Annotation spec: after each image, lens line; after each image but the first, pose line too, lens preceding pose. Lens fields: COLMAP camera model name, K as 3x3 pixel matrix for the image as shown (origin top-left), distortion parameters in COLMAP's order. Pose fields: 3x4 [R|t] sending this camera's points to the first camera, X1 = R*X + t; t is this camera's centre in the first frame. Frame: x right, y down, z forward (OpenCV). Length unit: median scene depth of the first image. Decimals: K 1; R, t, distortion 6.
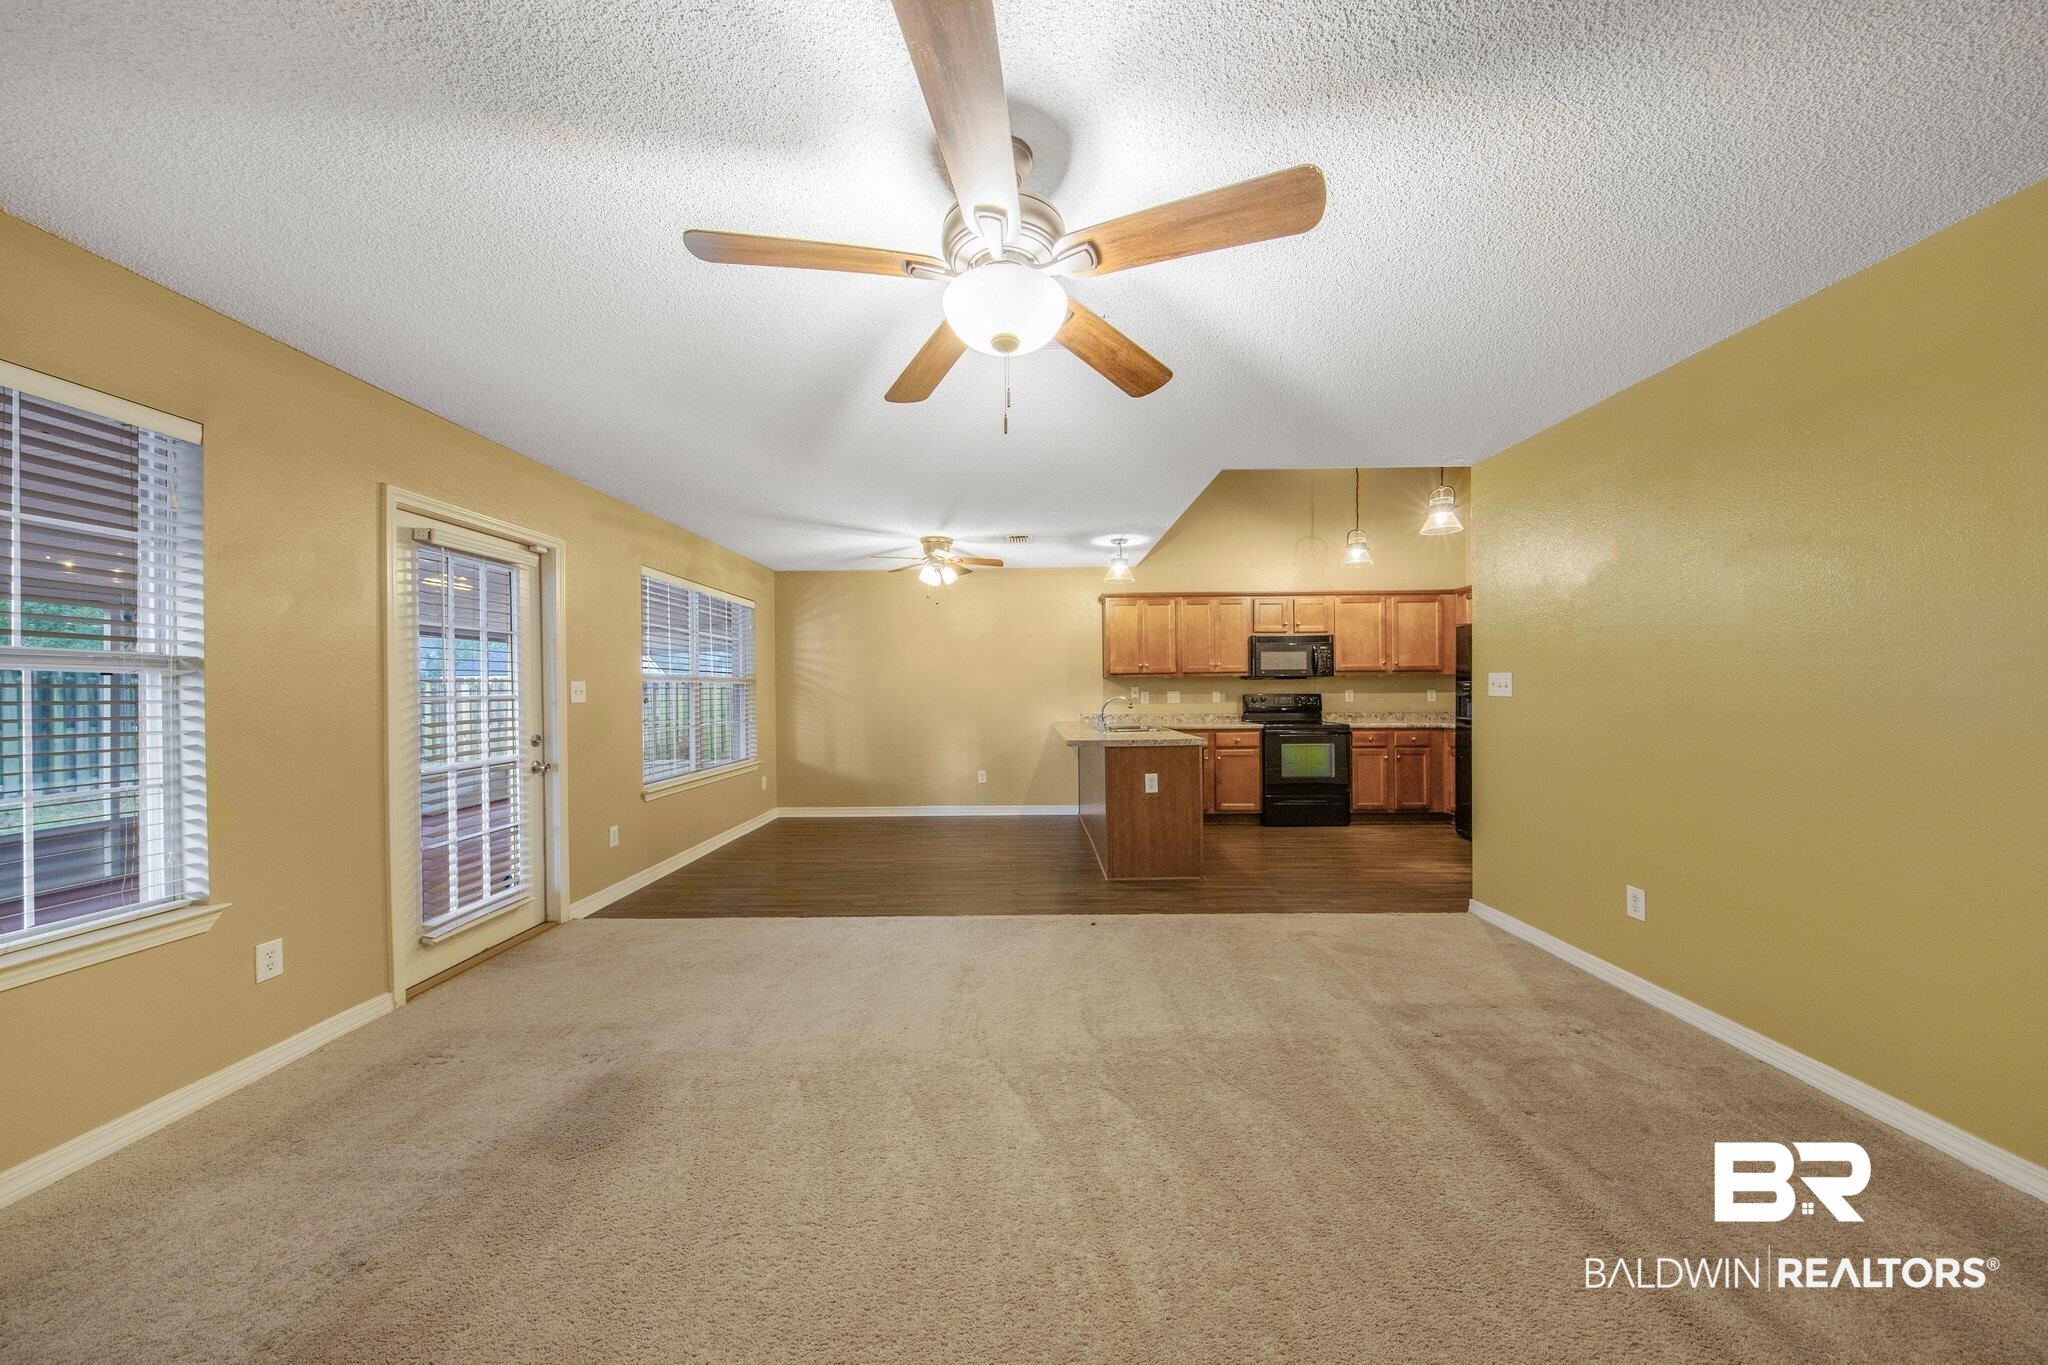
lens RADIAL K [[654.3, 0, 1026.4], [0, 654.3, 690.7], [0, 0, 1]] dist [0.001410, -0.003245]
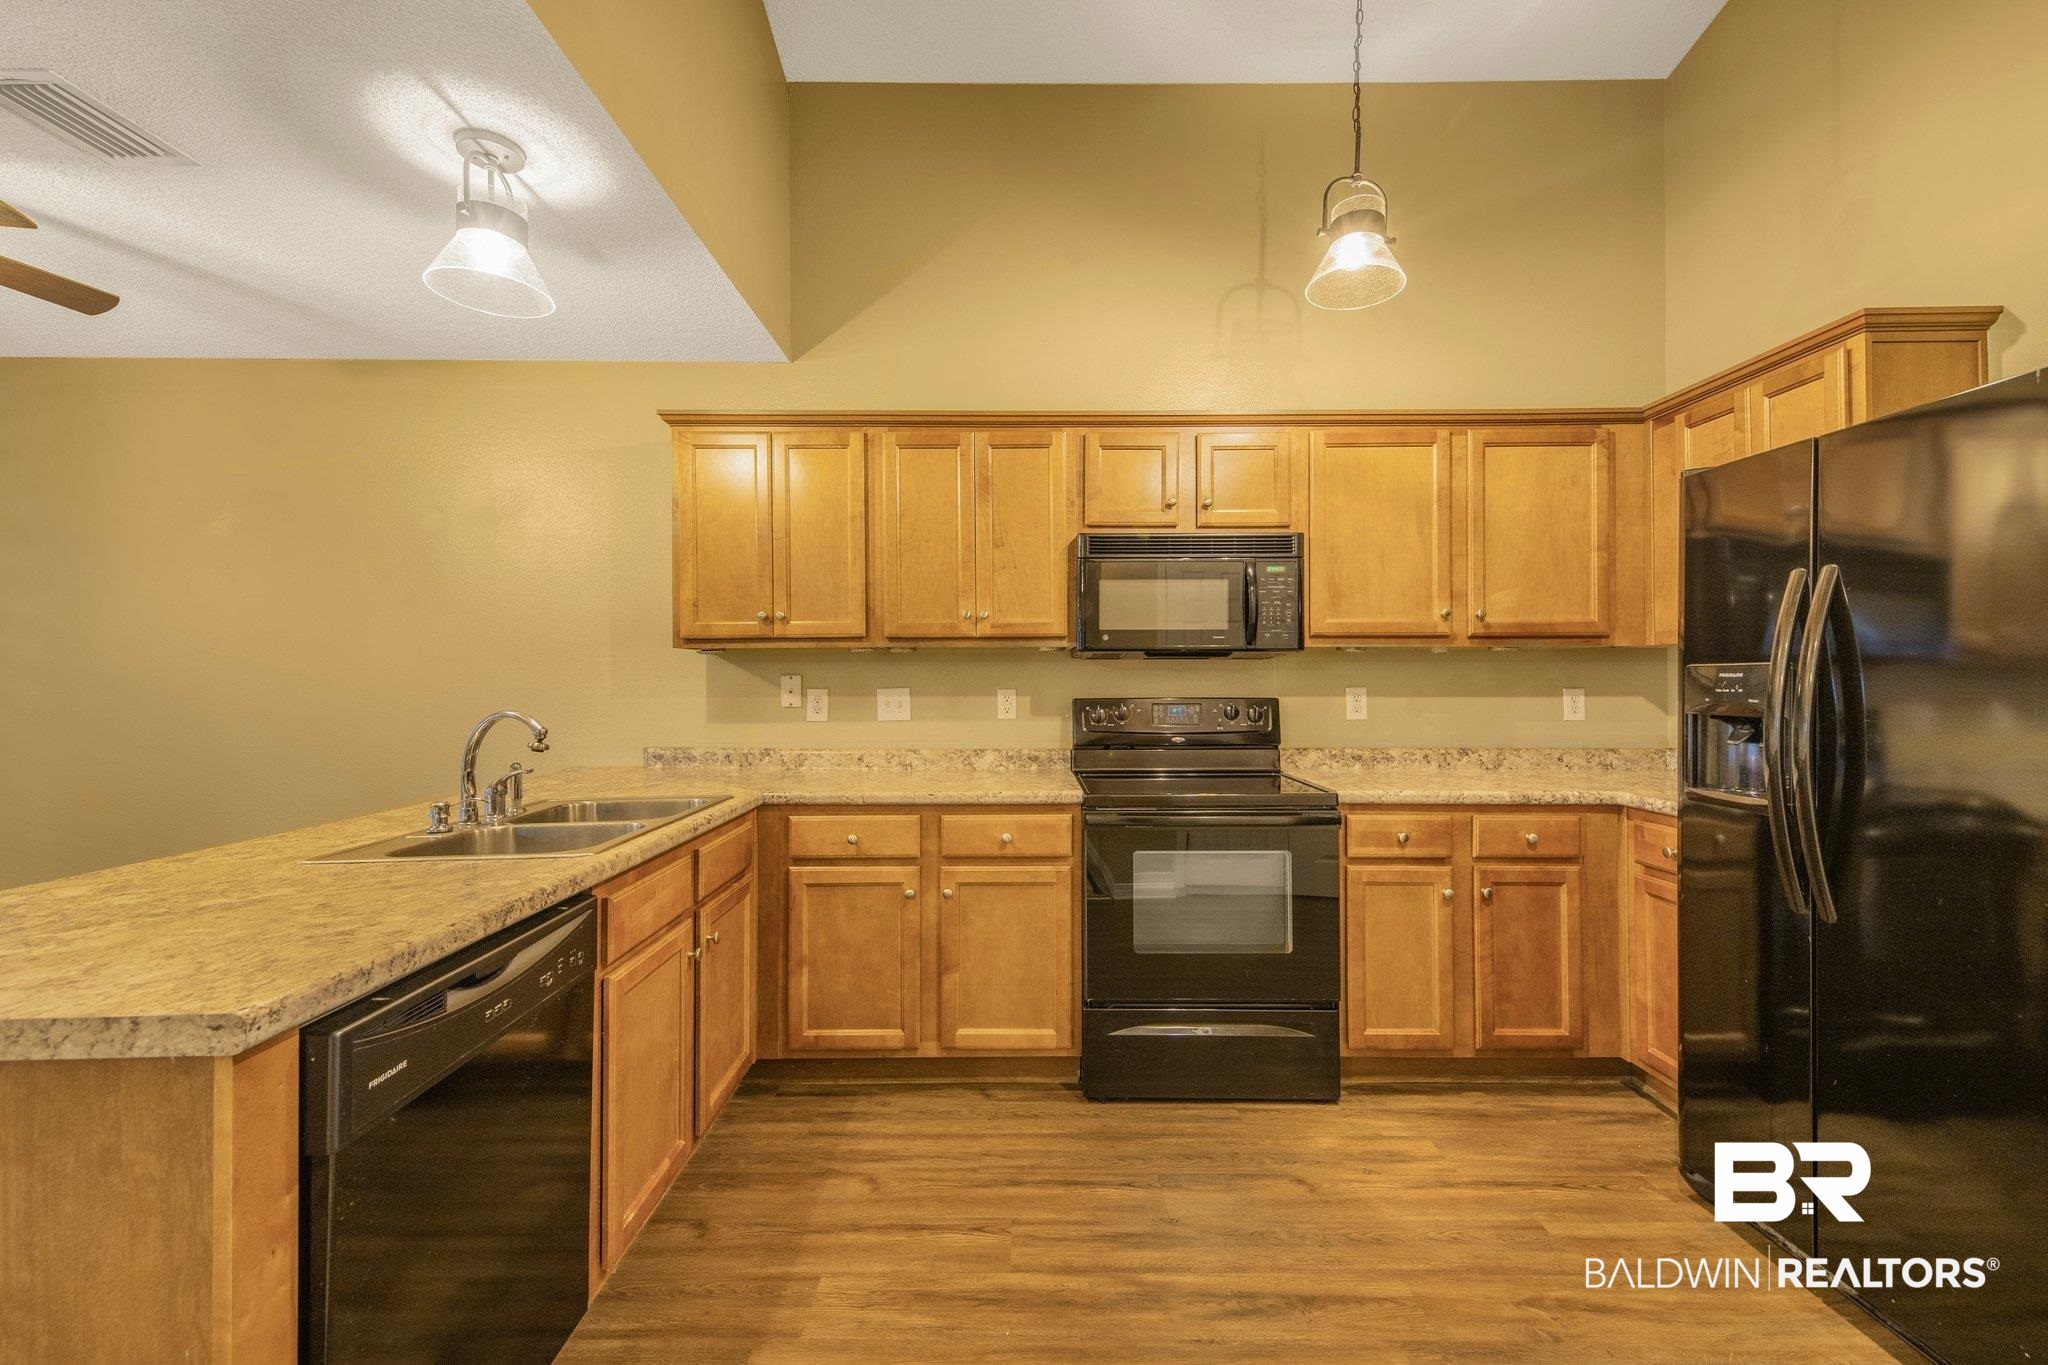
lens RADIAL K [[830.5, 0, 1022.9], [0, 830.5, 674.4], [0, 0, 1]] dist [0.002000, 0.000089]
pose [[0.999943, 0.006901, 0.008136, 0.327113], [-0.006823, 0.999930, -0.009620, -0.003636], [-0.008202, 0.009564, 0.999921, 0.575240]]
